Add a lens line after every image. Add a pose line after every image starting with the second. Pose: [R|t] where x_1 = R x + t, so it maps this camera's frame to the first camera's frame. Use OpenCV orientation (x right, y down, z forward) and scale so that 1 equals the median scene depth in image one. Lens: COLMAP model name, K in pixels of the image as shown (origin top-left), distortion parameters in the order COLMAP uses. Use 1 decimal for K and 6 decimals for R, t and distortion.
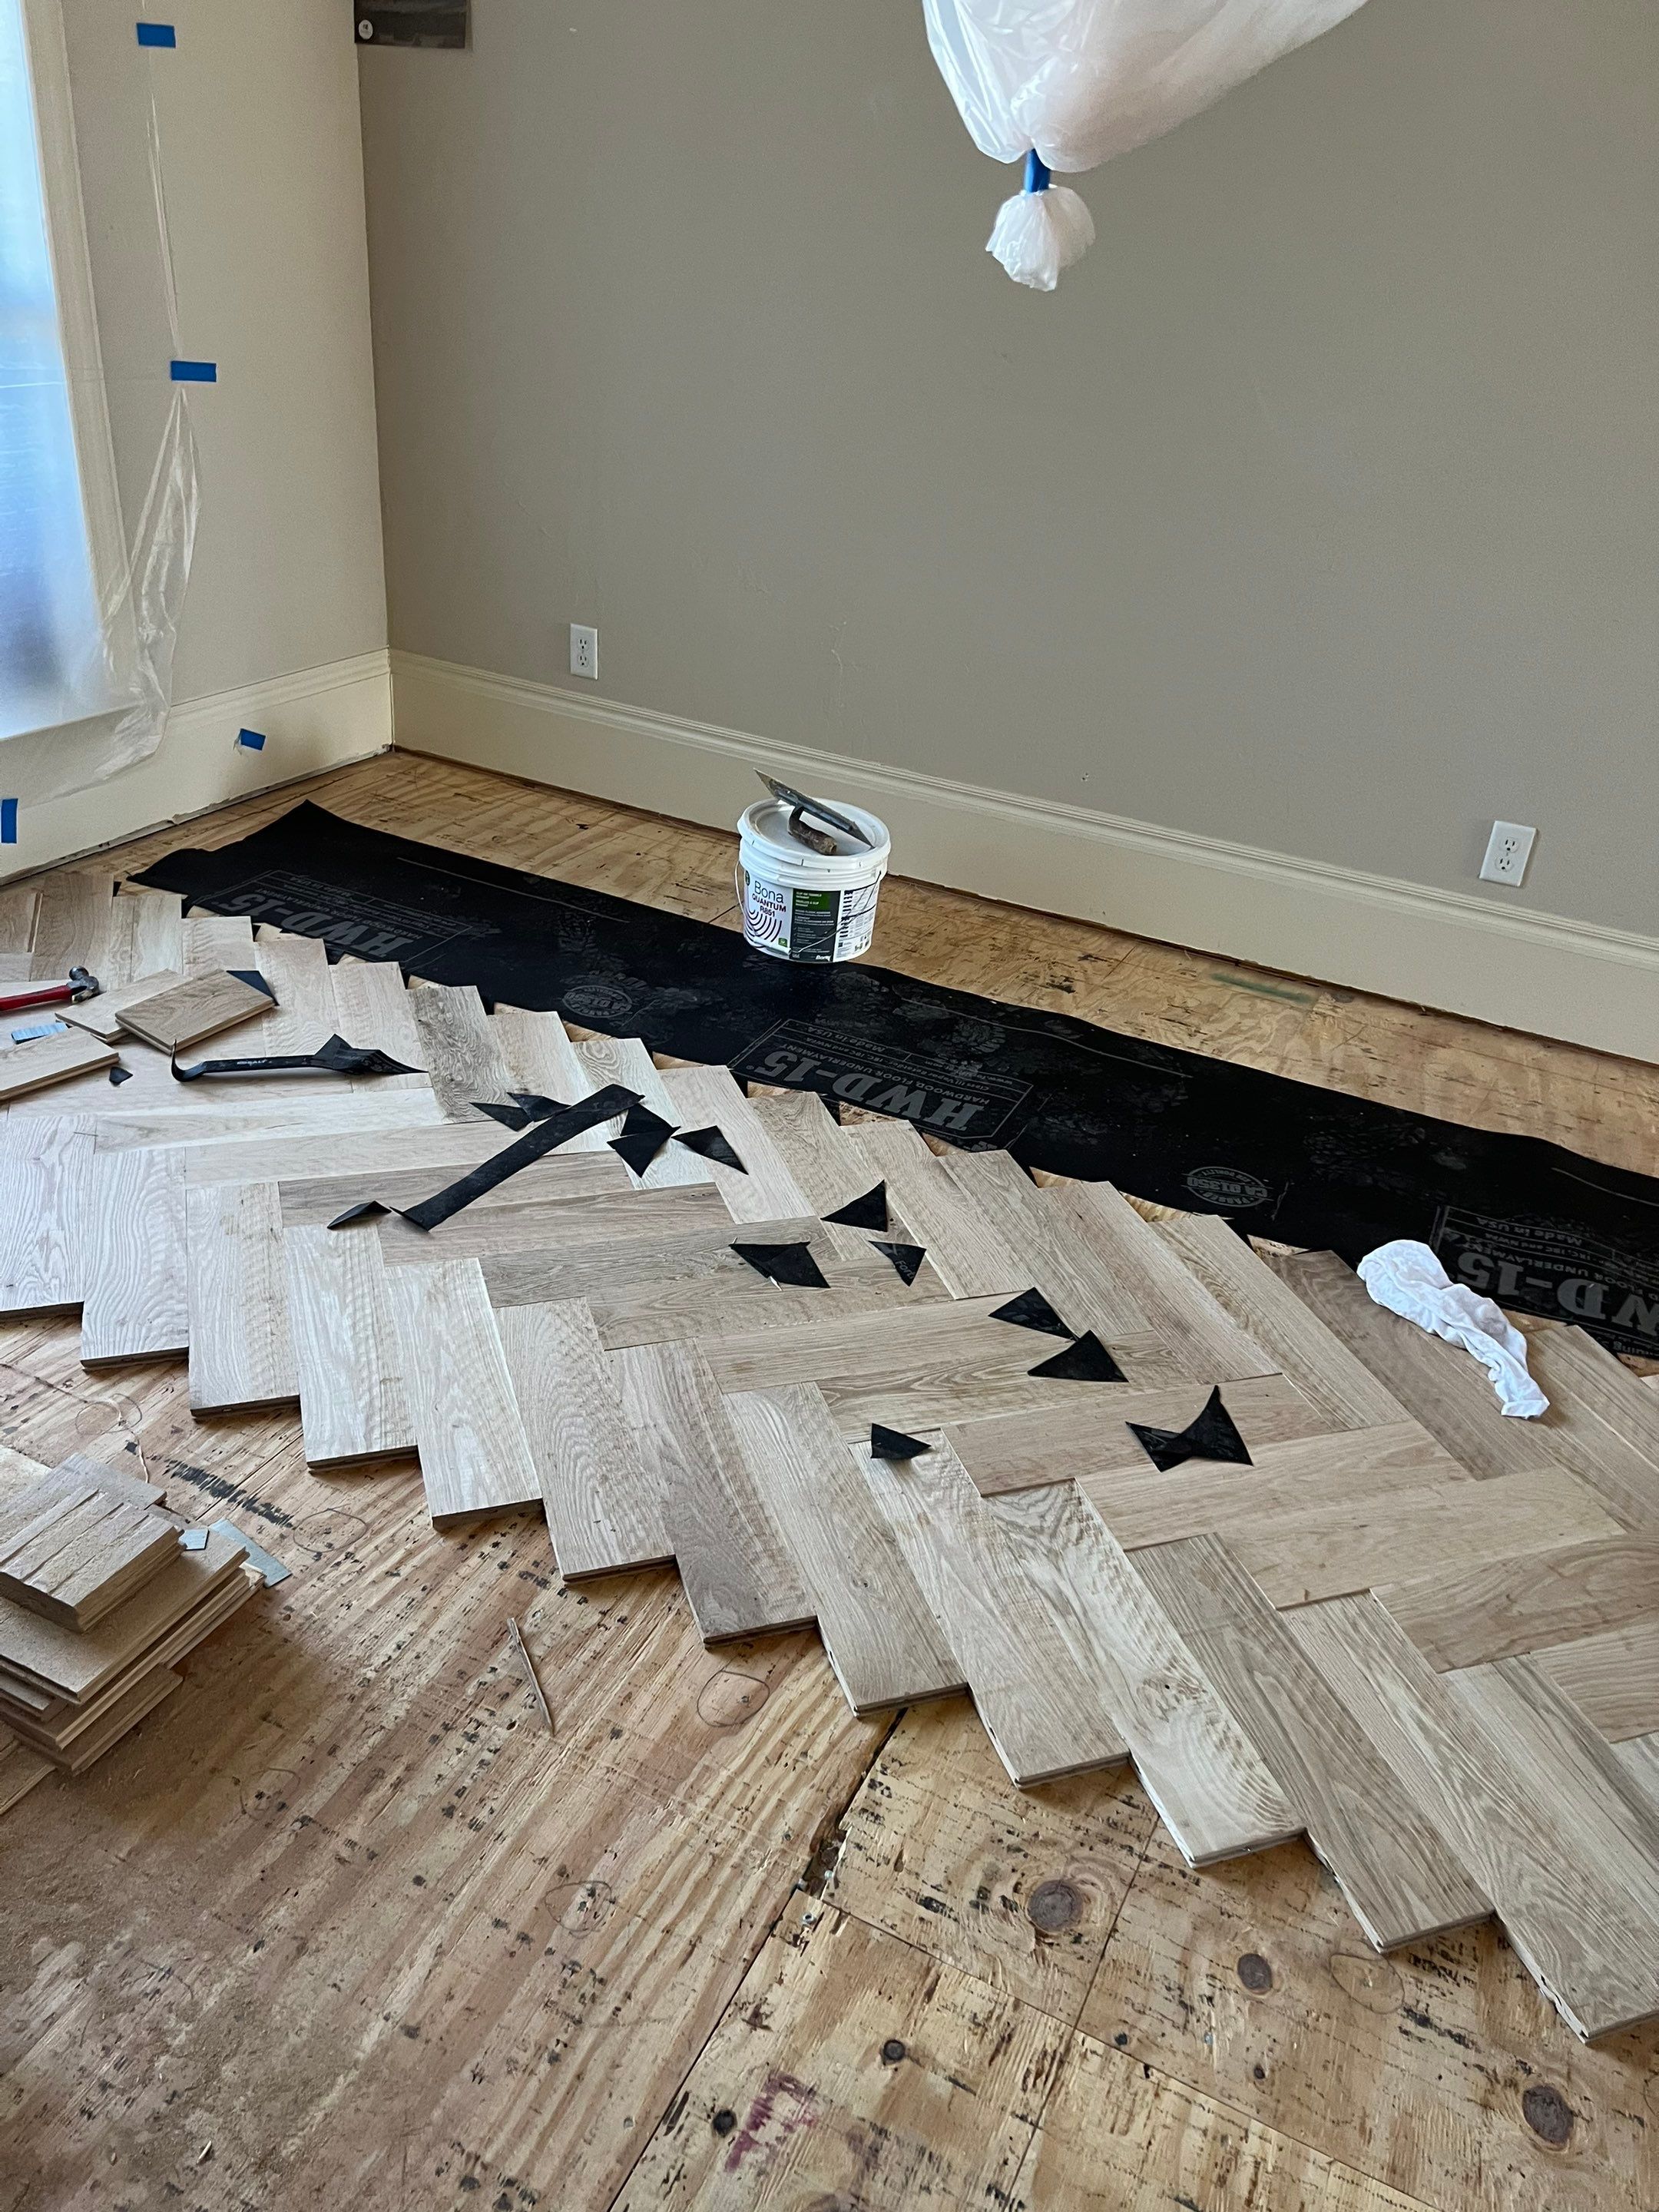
lens RADIAL K [[1612.6, 0, 820.5], [0, 1612.6, 1108.5], [0, 0, 1]] dist [0.028153, -0.042366]
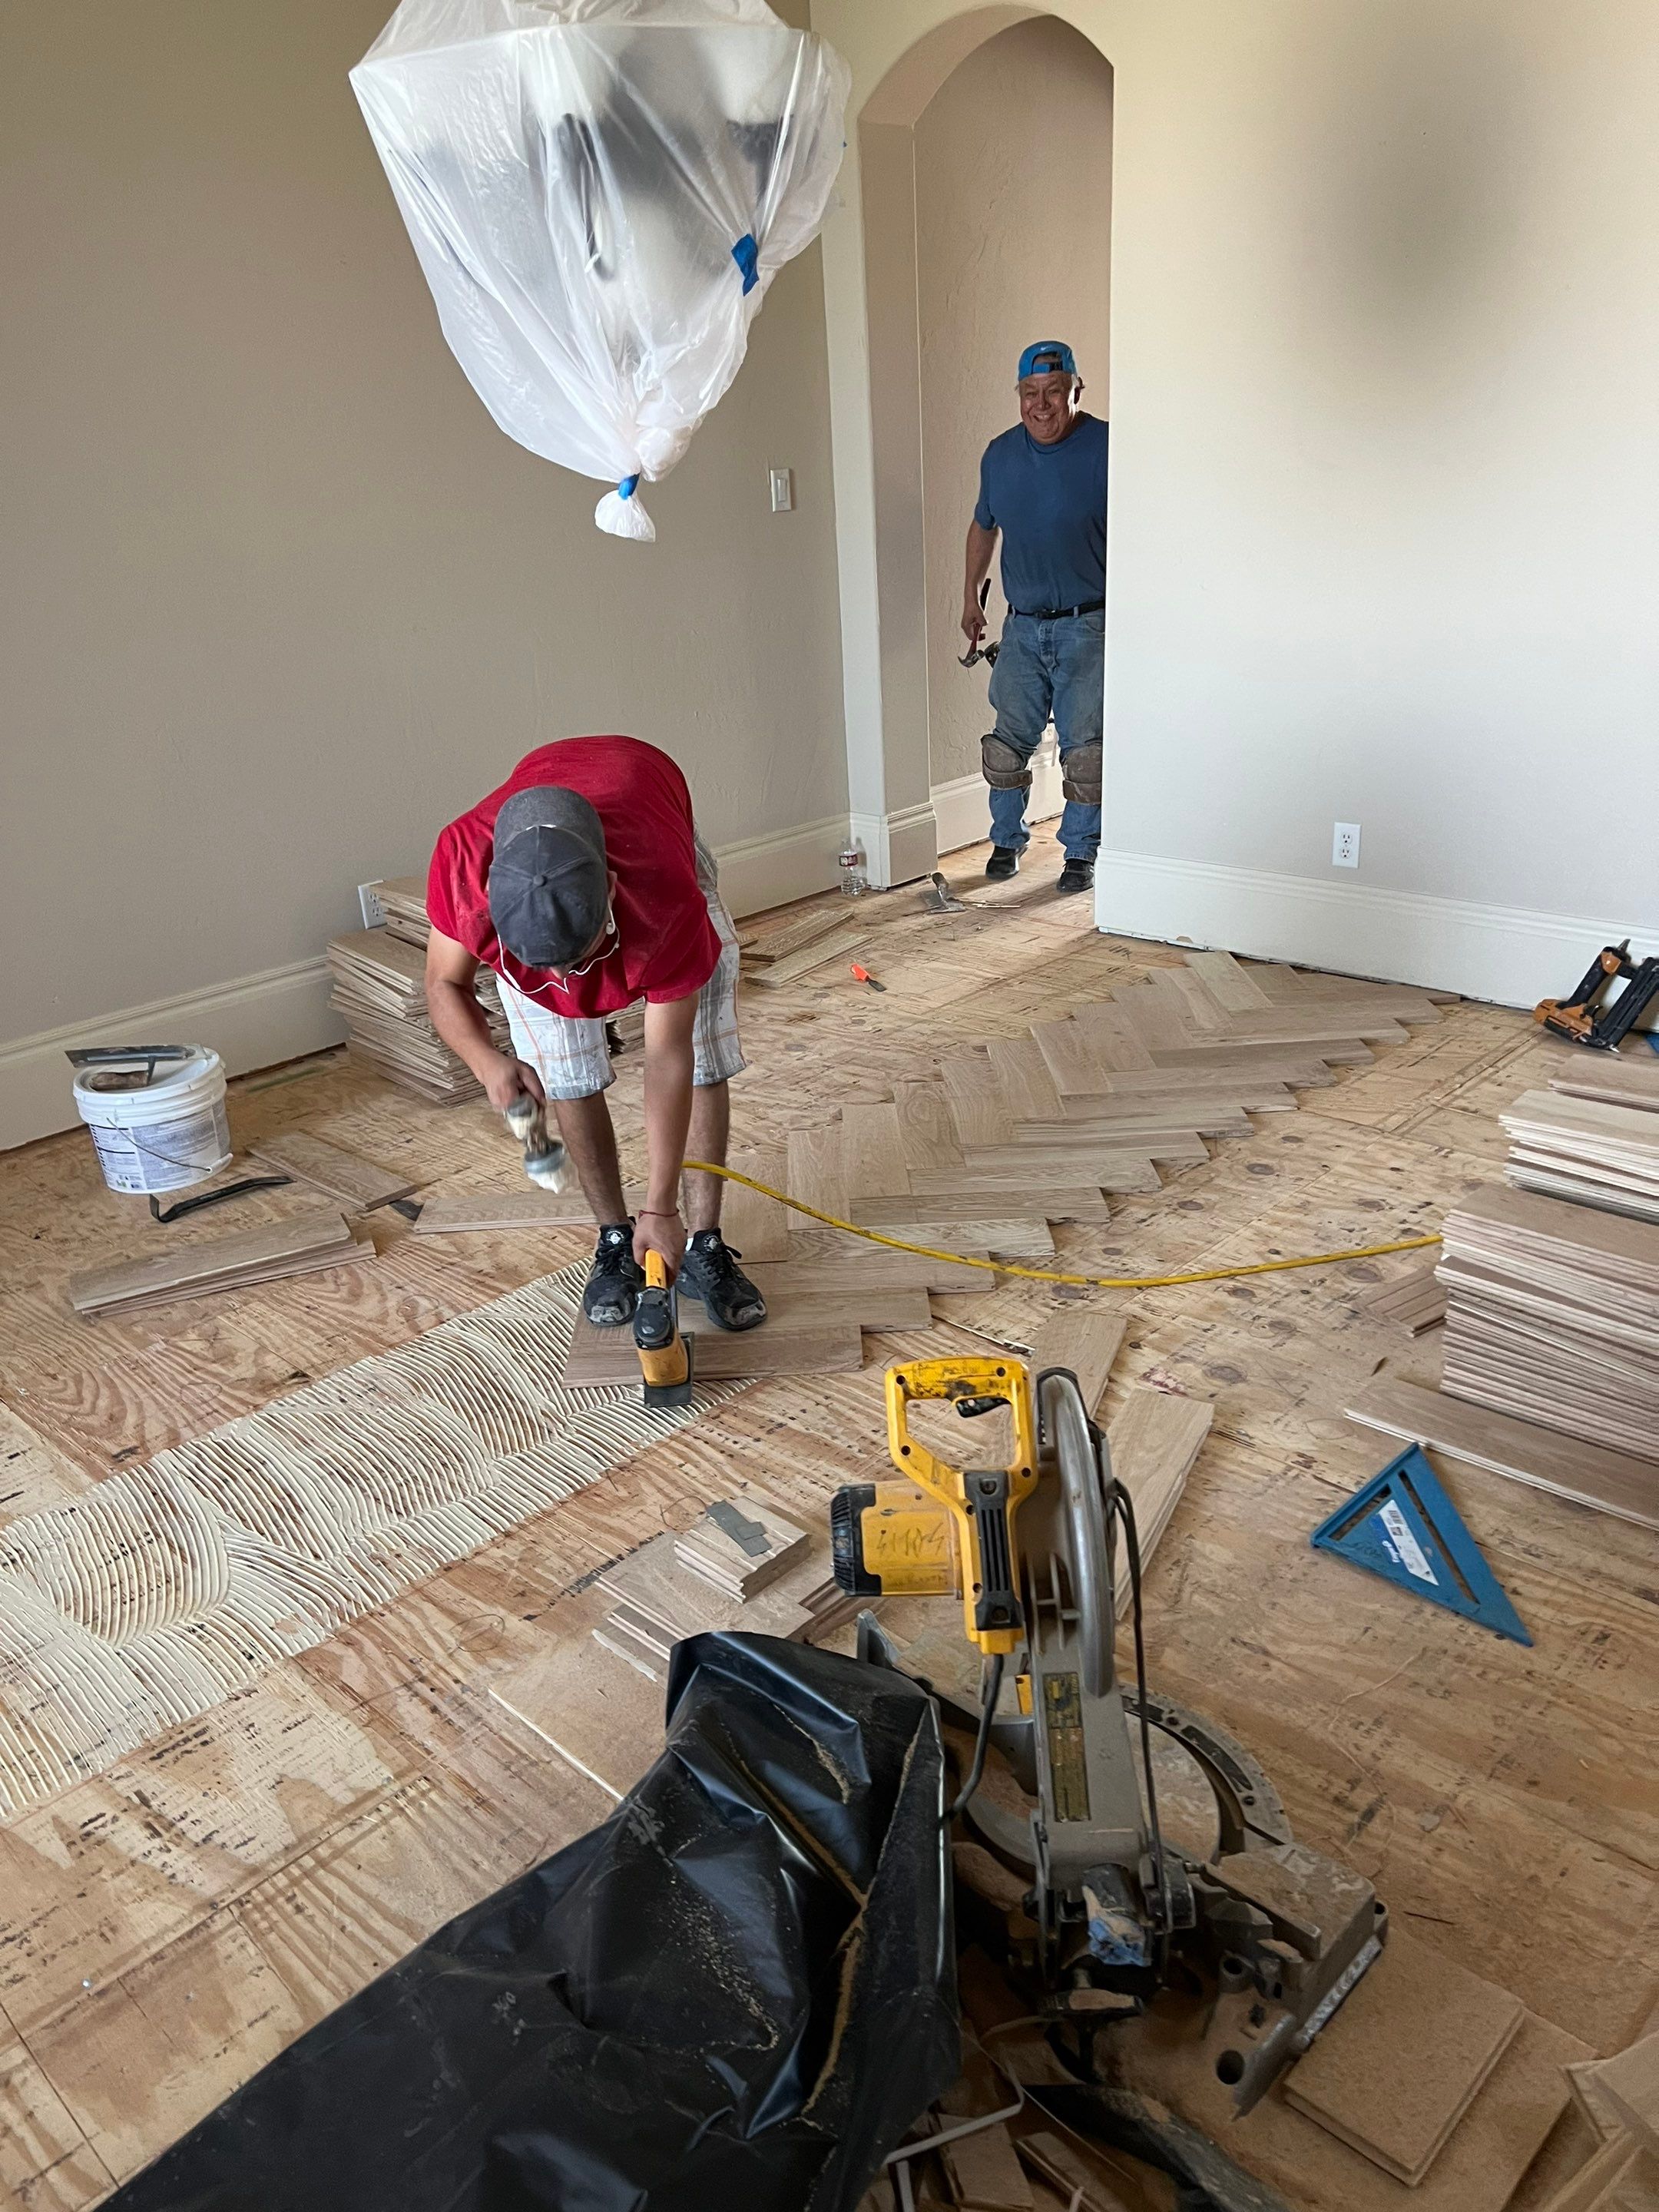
lens RADIAL K [[1612.6, 0, 819.3], [0, 1612.6, 1099.8], [0, 0, 1]] dist [0.028153, -0.042366]
pose [[0.309059, -0.445220, 0.840393, -1.388399], [0.536559, 0.811219, 0.232442, -0.283272], [-0.785231, 0.379082, 0.489601, 0.193661]]
